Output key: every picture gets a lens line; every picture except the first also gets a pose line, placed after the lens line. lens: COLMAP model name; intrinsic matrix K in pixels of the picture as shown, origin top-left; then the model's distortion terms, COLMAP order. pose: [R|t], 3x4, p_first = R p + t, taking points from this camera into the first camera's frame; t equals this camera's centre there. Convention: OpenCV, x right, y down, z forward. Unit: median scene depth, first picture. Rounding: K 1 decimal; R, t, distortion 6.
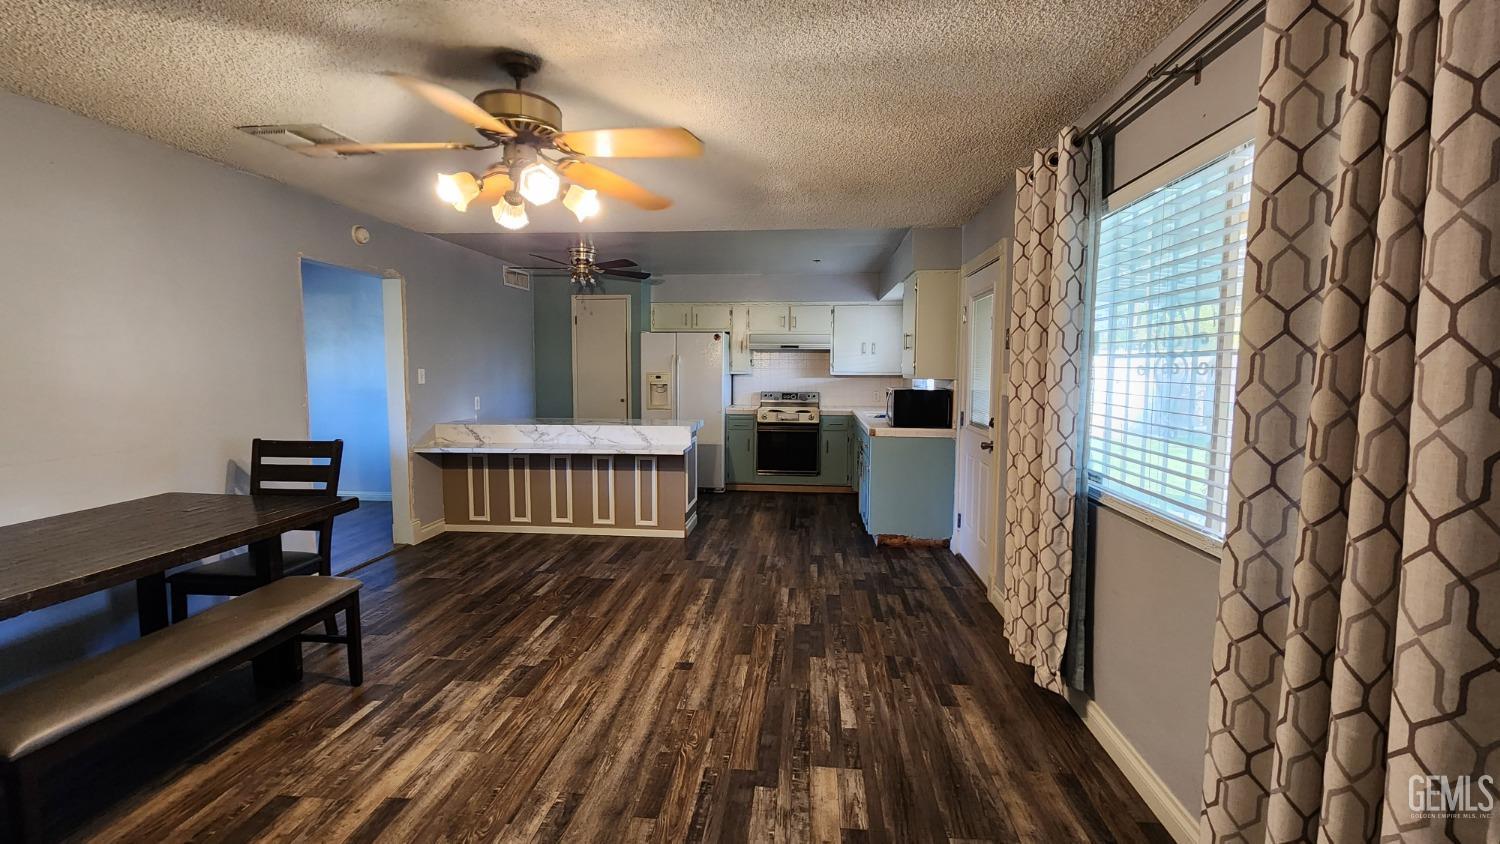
lens RADIAL K [[621.4, 0, 754.0], [0, 621.4, 416.7], [0, 0, 1]] dist [0.005514, -0.001960]
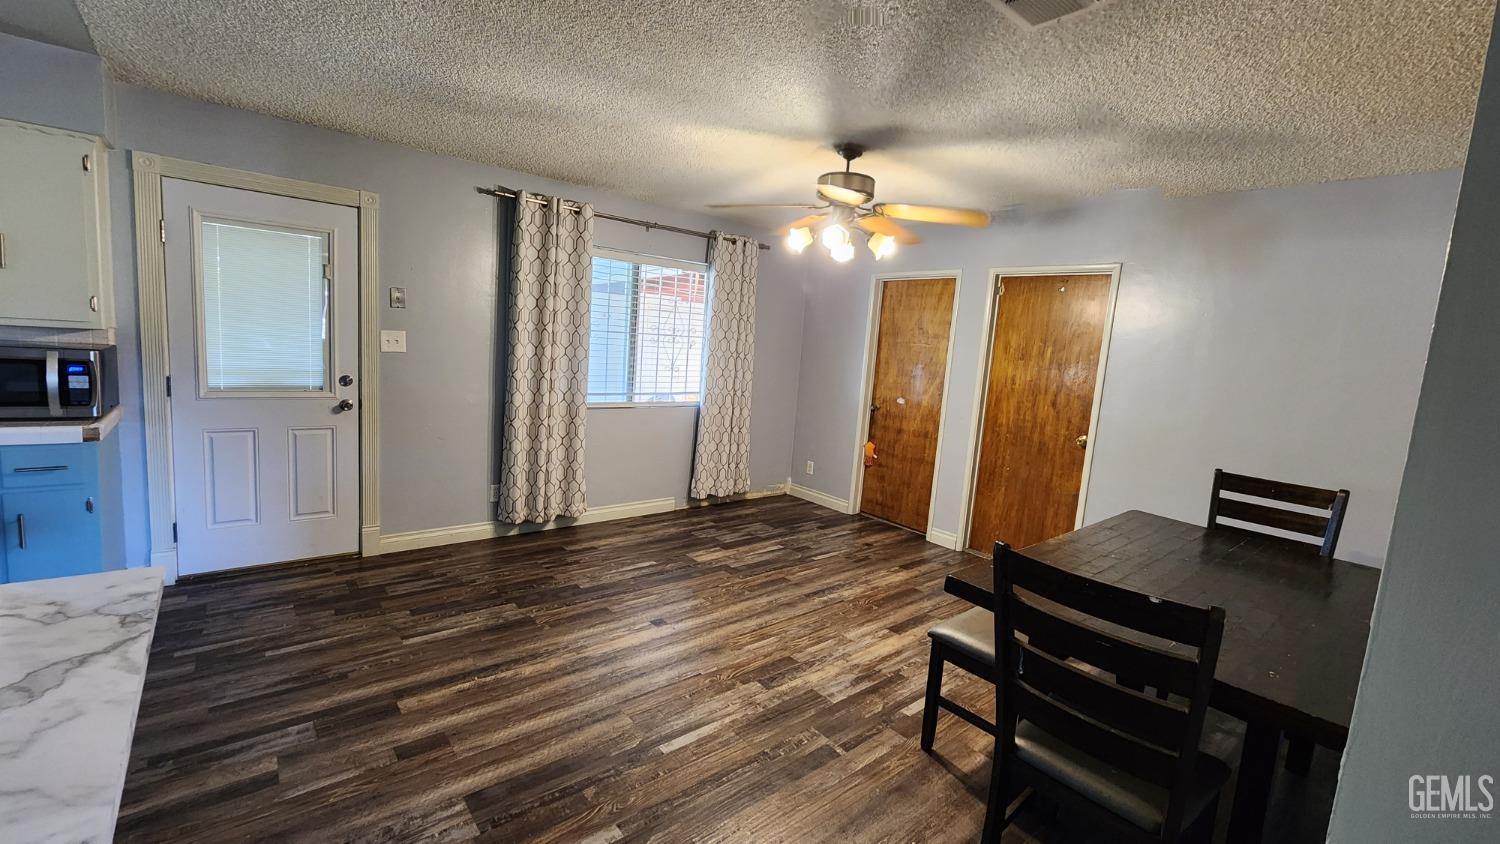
lens RADIAL K [[621.4, 0, 744.7], [0, 621.4, 420.1], [0, 0, 1]] dist [0.005514, -0.001960]
pose [[-0.702332, -0.146755, 0.696558, -0.929453], [-0.017426, 0.981770, 0.189274, -0.159857], [-0.711636, 0.120795, -0.692086, 1.607561]]
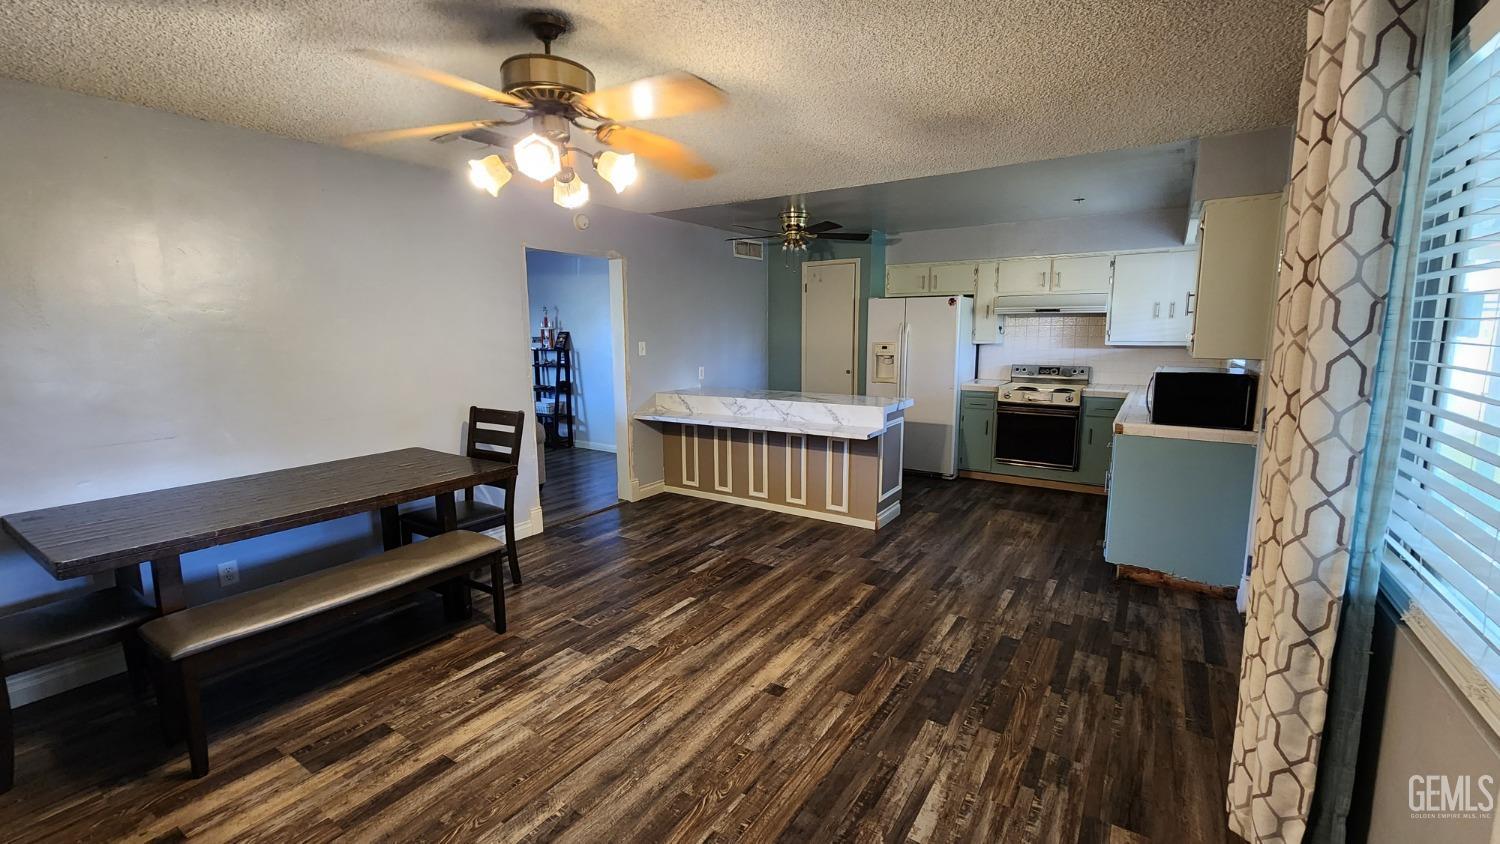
lens RADIAL K [[621.4, 0, 750.5], [0, 621.4, 416.3], [0, 0, 1]] dist [0.005514, -0.001960]
pose [[0.881302, 0.057616, -0.469029, 0.248828], [-0.028401, 0.997203, 0.069132, -0.047368], [0.471700, -0.047605, 0.880473, 0.223185]]
